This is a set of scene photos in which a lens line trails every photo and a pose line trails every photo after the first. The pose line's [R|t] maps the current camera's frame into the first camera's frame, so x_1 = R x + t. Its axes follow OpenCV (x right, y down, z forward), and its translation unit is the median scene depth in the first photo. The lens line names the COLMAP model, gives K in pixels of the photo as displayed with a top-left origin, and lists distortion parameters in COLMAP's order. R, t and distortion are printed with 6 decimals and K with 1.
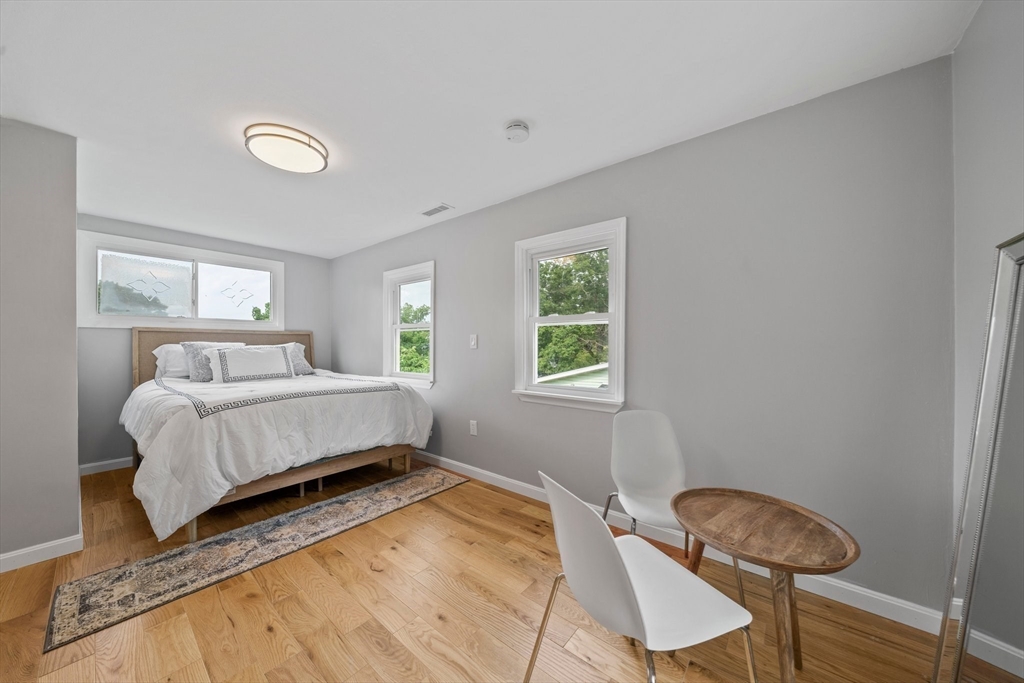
lens RADIAL K [[356.3, 0, 513.2], [0, 356.3, 344.8], [0, 0, 1]] dist [-0.006252, -0.000345]
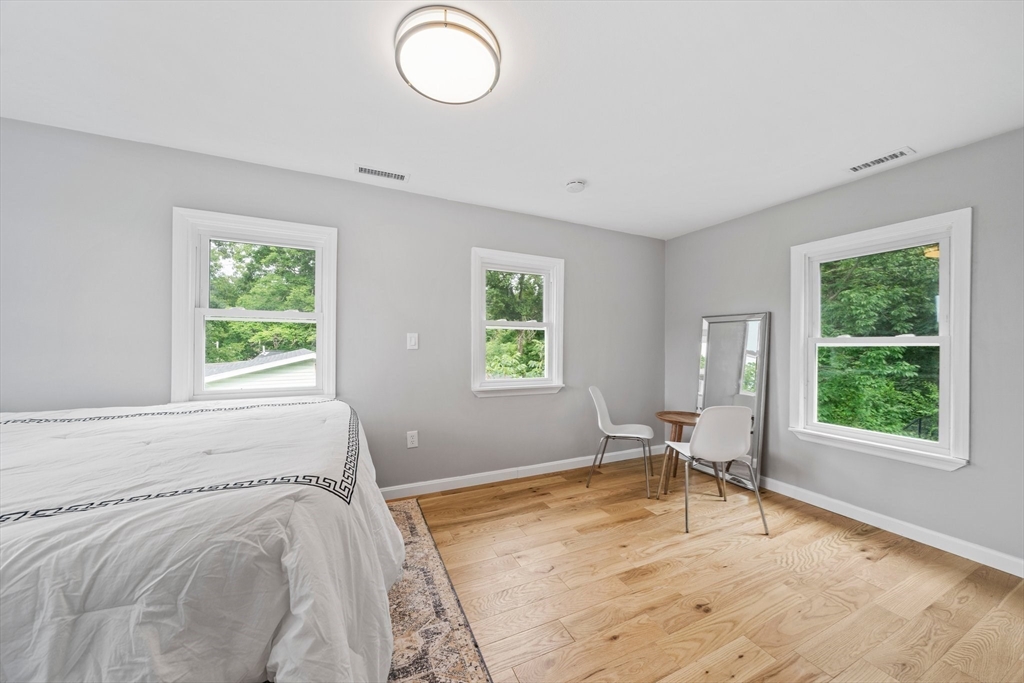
lens RADIAL K [[356.3, 0, 518.0], [0, 356.3, 343.5], [0, 0, 1]] dist [-0.006252, -0.000345]
pose [[0.422197, 0.003733, 0.906496, -0.992181], [-0.006539, 0.999978, -0.001072, -0.005173], [-0.906480, -0.005475, 0.422212, 0.487771]]
